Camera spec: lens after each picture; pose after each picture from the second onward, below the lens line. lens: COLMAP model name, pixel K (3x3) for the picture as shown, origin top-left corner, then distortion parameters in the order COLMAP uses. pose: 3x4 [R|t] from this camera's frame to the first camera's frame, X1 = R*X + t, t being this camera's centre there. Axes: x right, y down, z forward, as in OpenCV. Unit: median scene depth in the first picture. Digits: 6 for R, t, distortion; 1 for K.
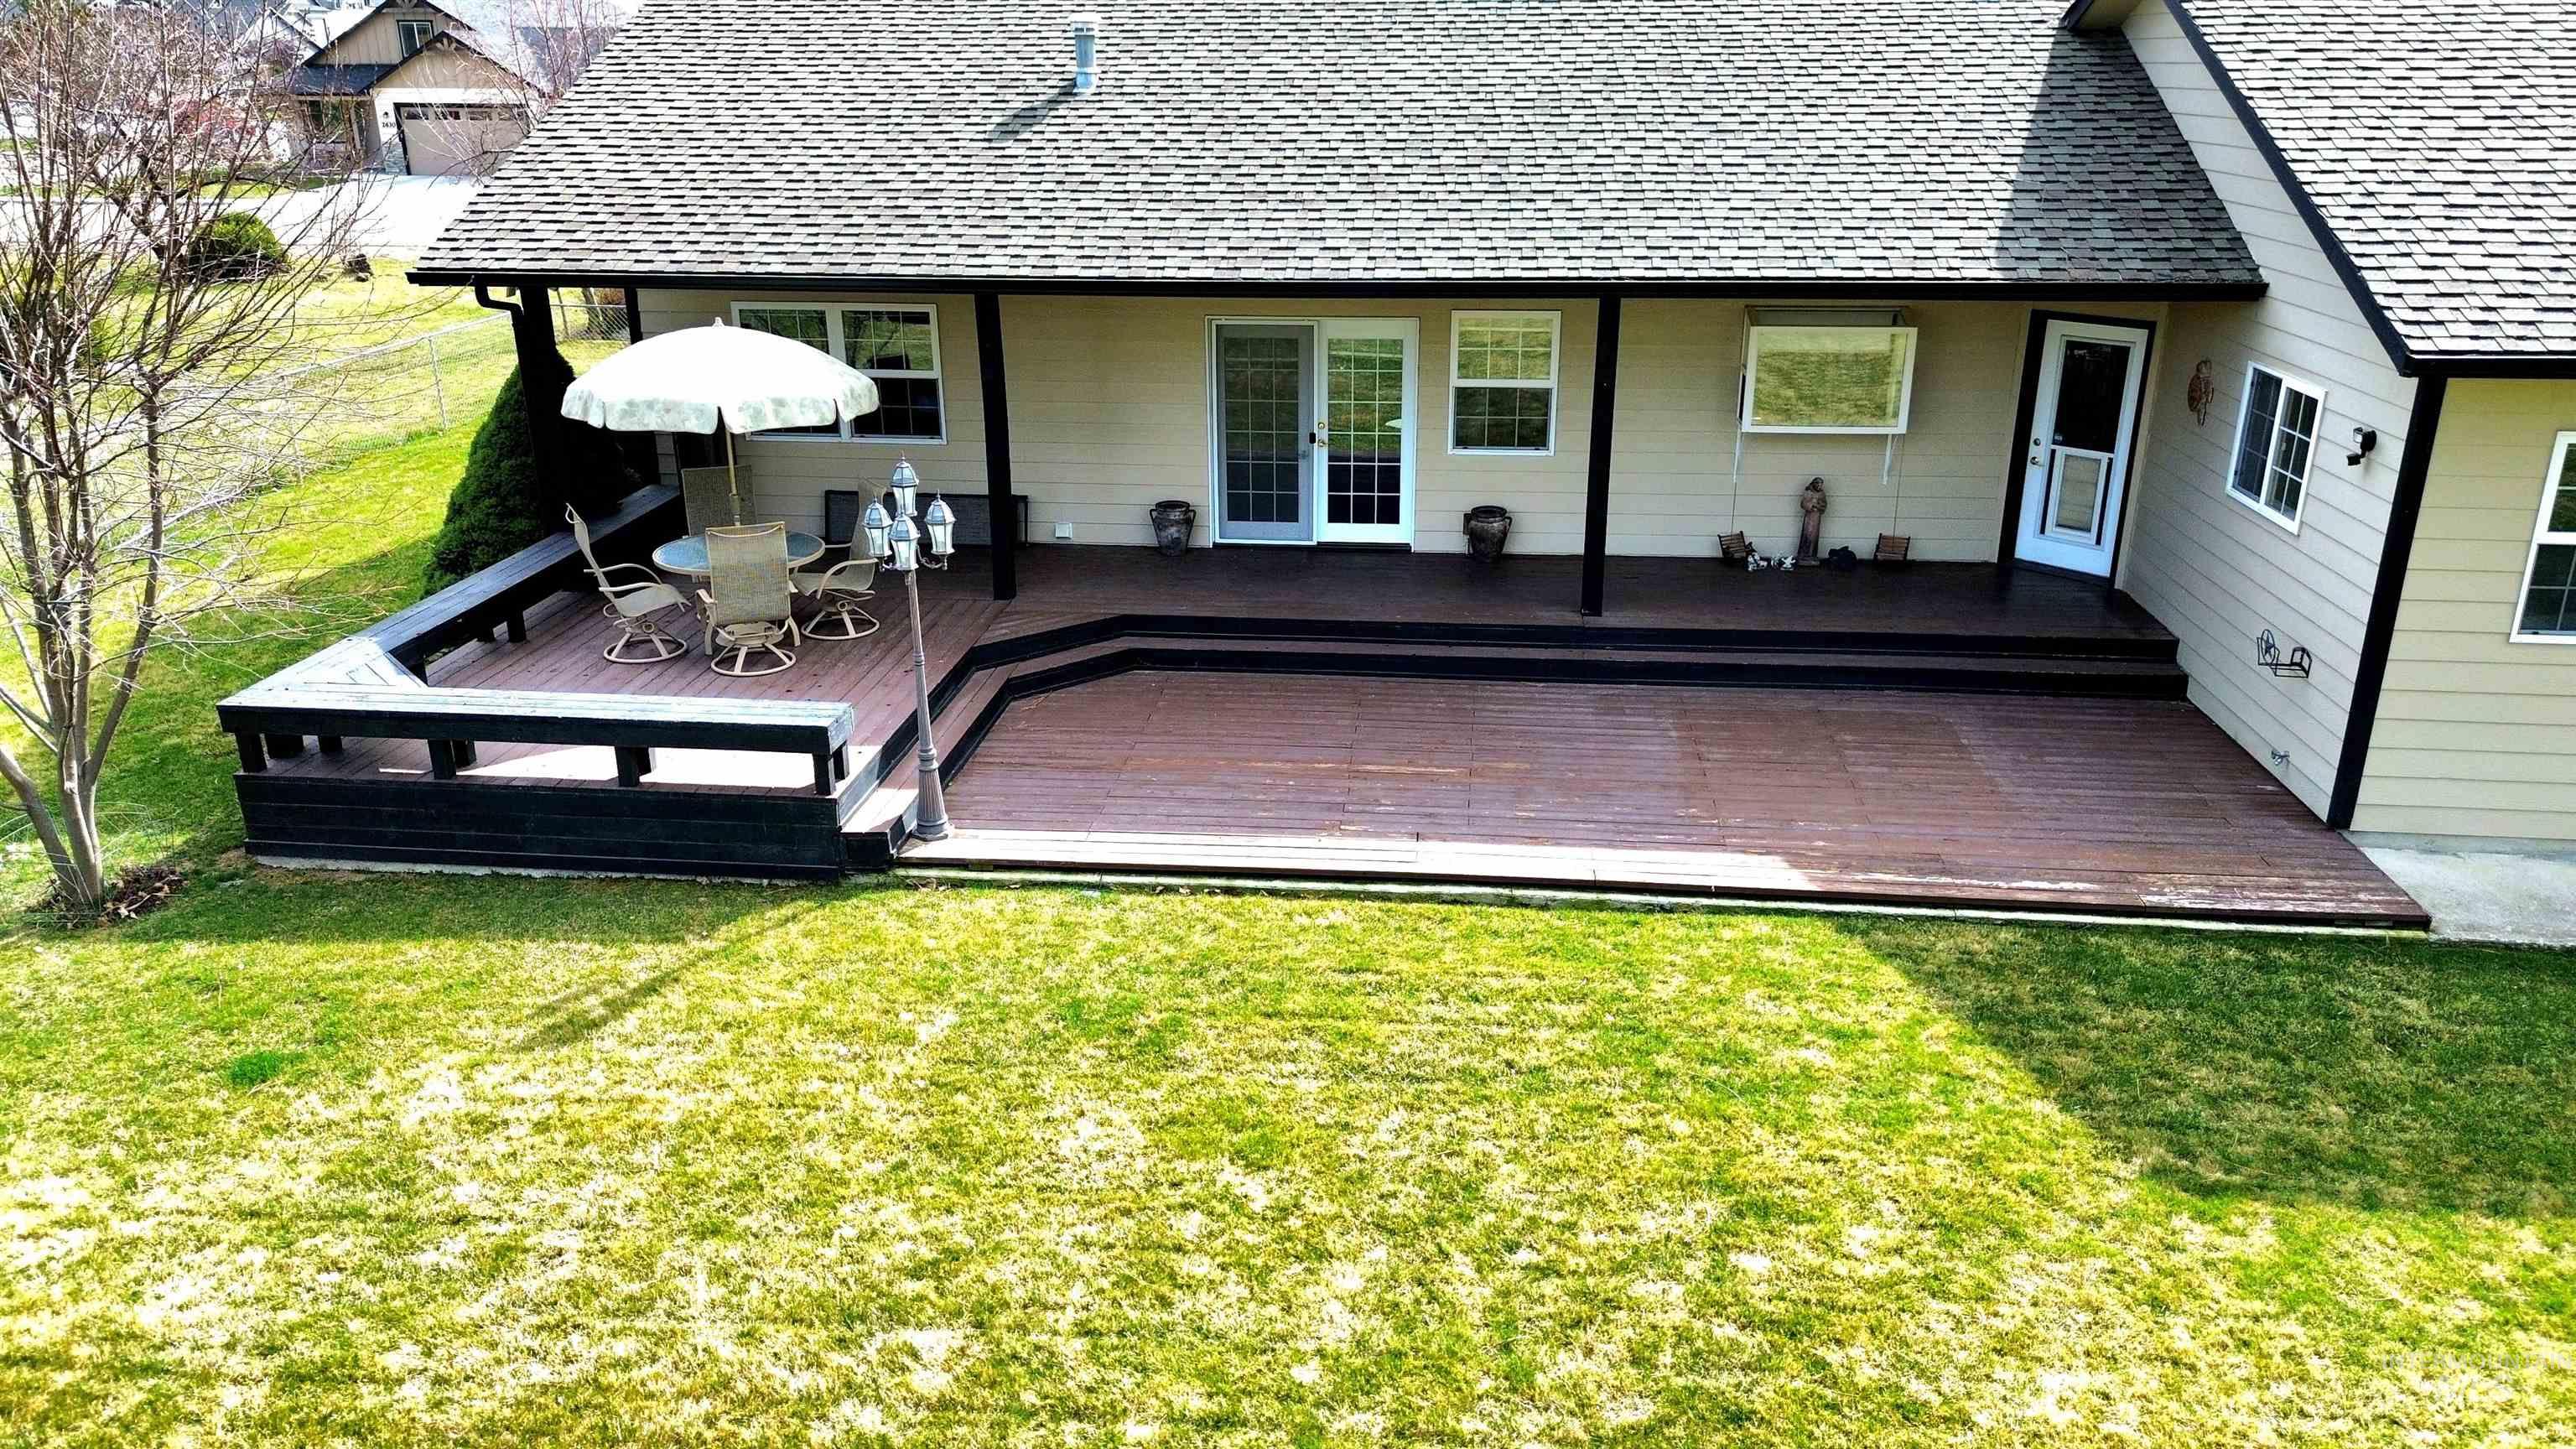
lens RADIAL K [[1826.6, 0, 1281.5], [0, 1826.6, 730.6], [0, 0, 1]] dist [0.073770, -0.074255]
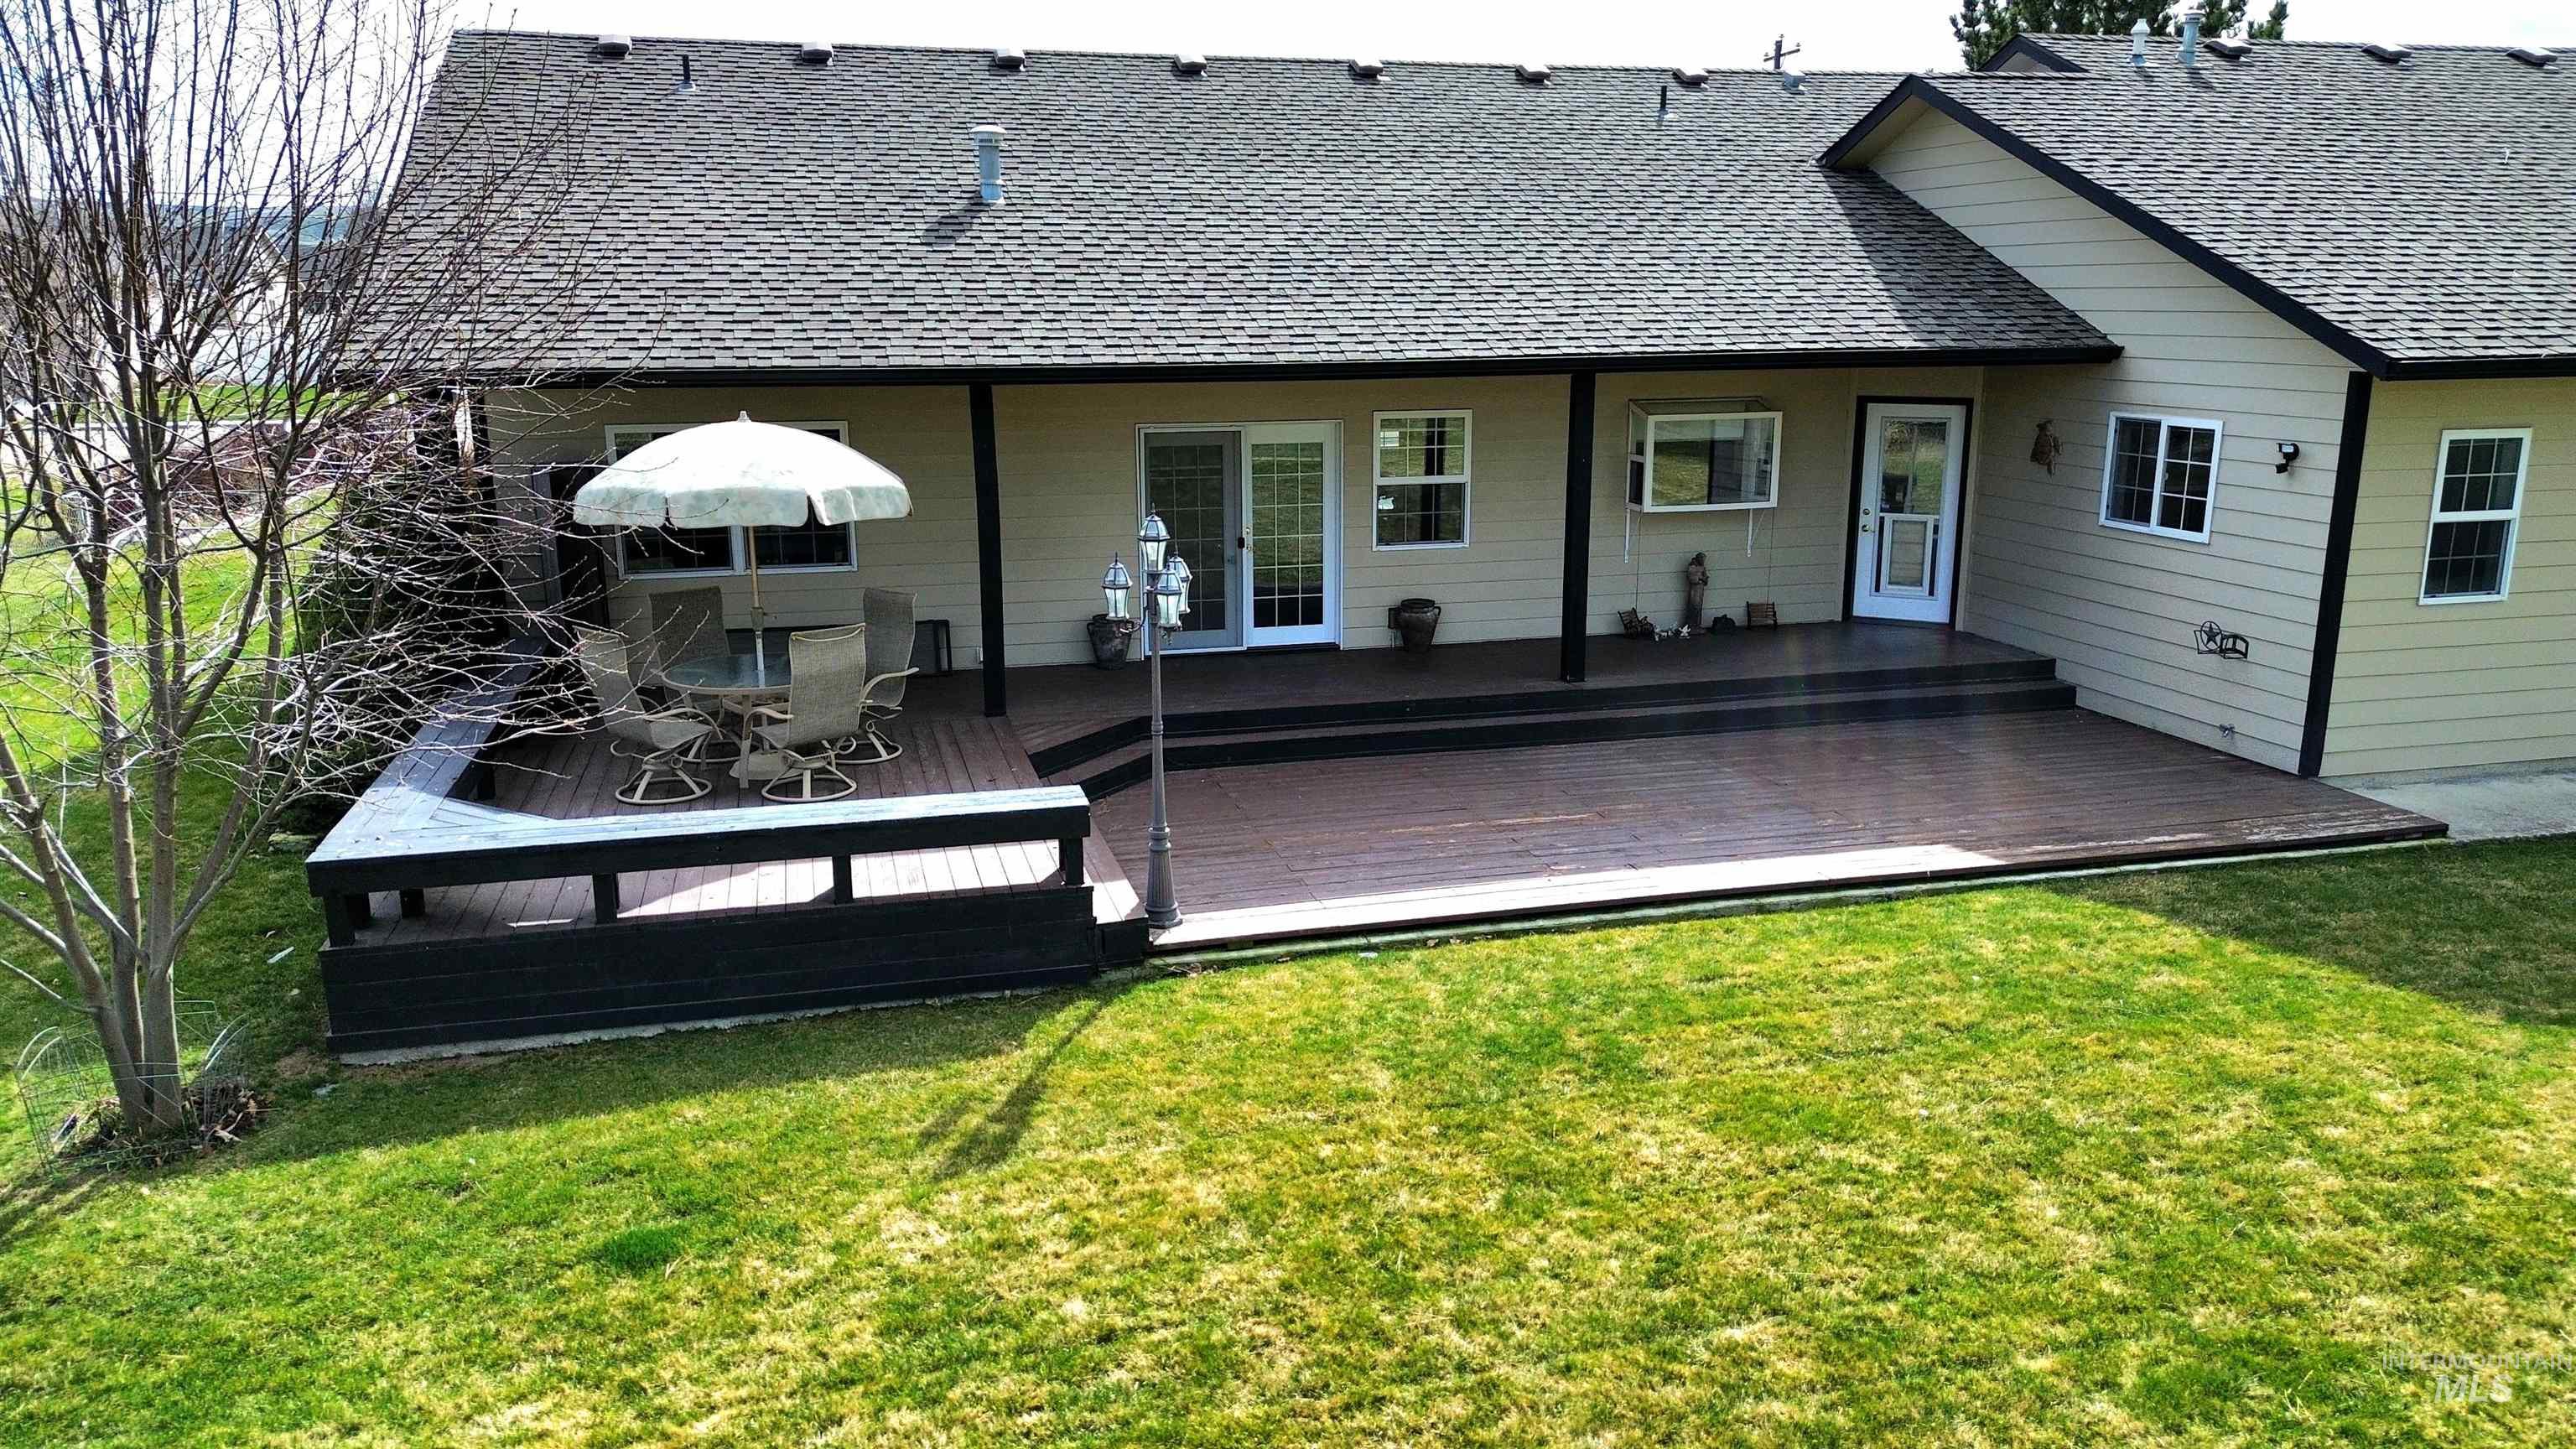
lens RADIAL K [[1826.6, 0, 1281.5], [0, 1826.6, 730.6], [0, 0, 1]] dist [0.073770, -0.074255]
pose [[0.936091, -0.082409, 0.341968, -0.453067], [0.122524, 0.987677, -0.097379, 0.059702], [-0.329729, 0.133055, 0.934652, 0.109503]]
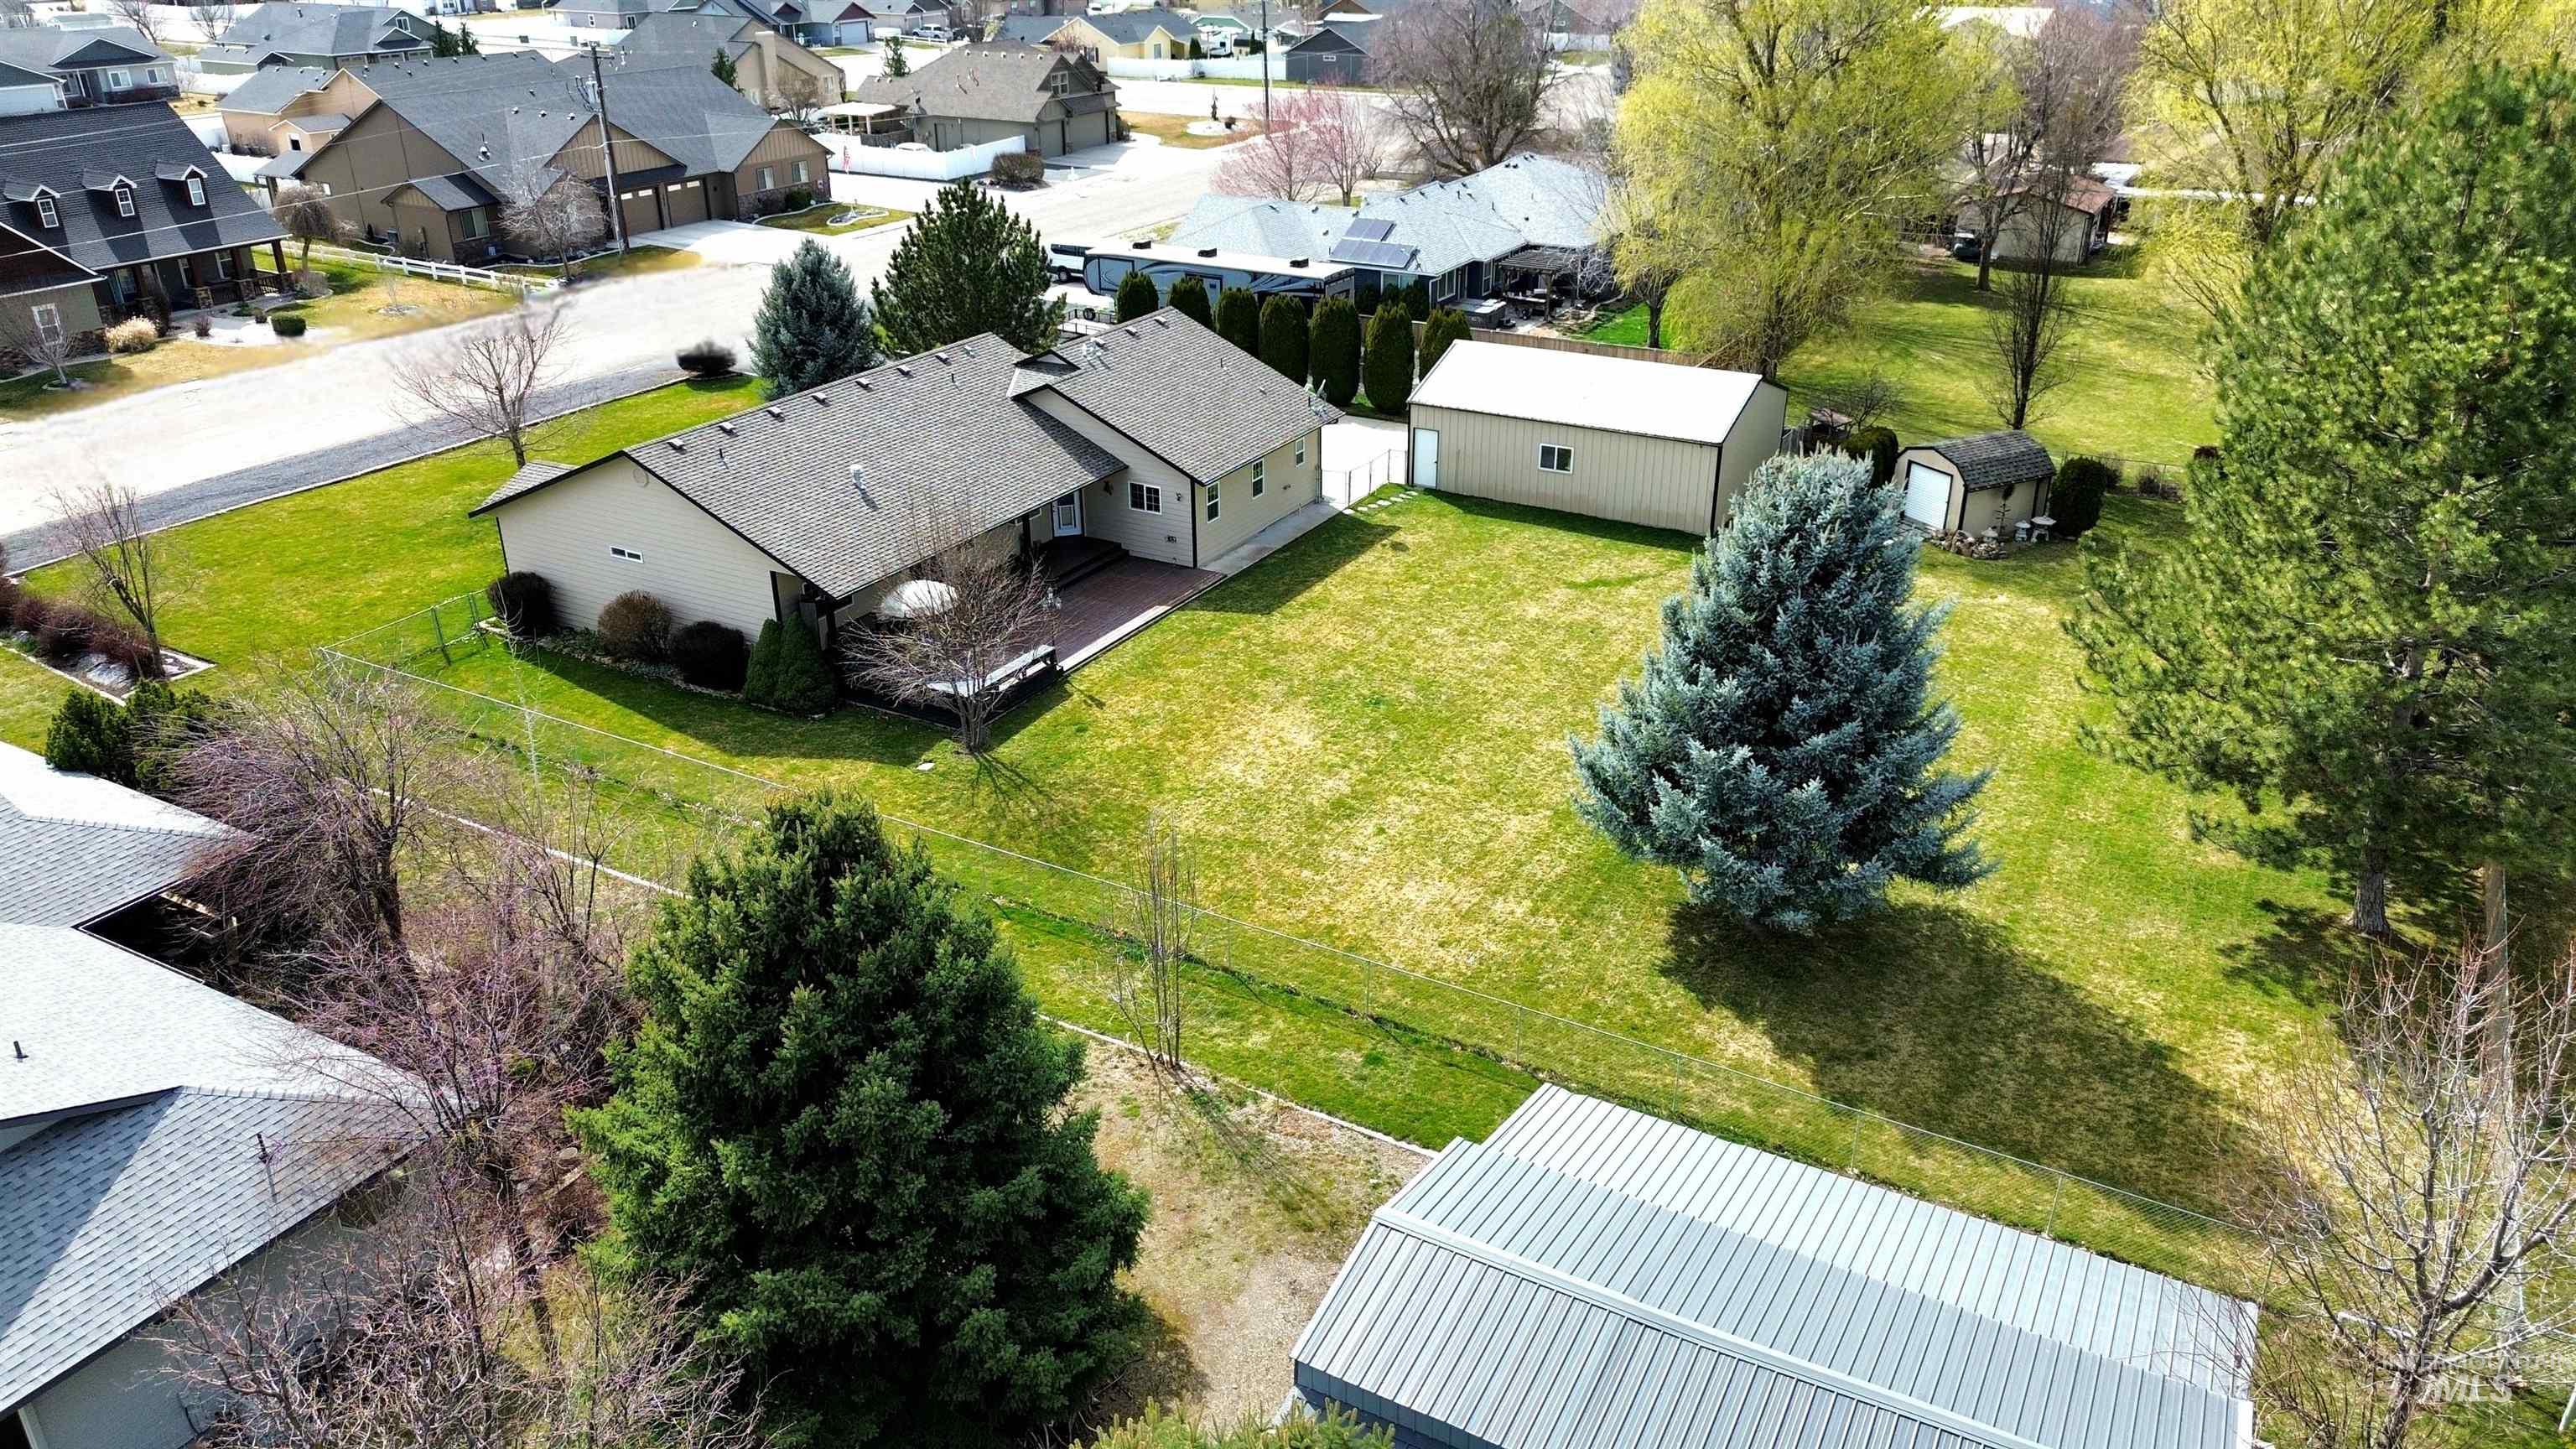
lens RADIAL K [[1826.6, 0, 1281.5], [0, 1826.6, 730.6], [0, 0, 1]] dist [0.073770, -0.074255]
pose [[0.398268, -0.388465, 0.830950, -3.809745], [0.320946, 0.907649, 0.270495, -0.848865], [-0.859288, 0.158960, 0.486164, -1.637823]]
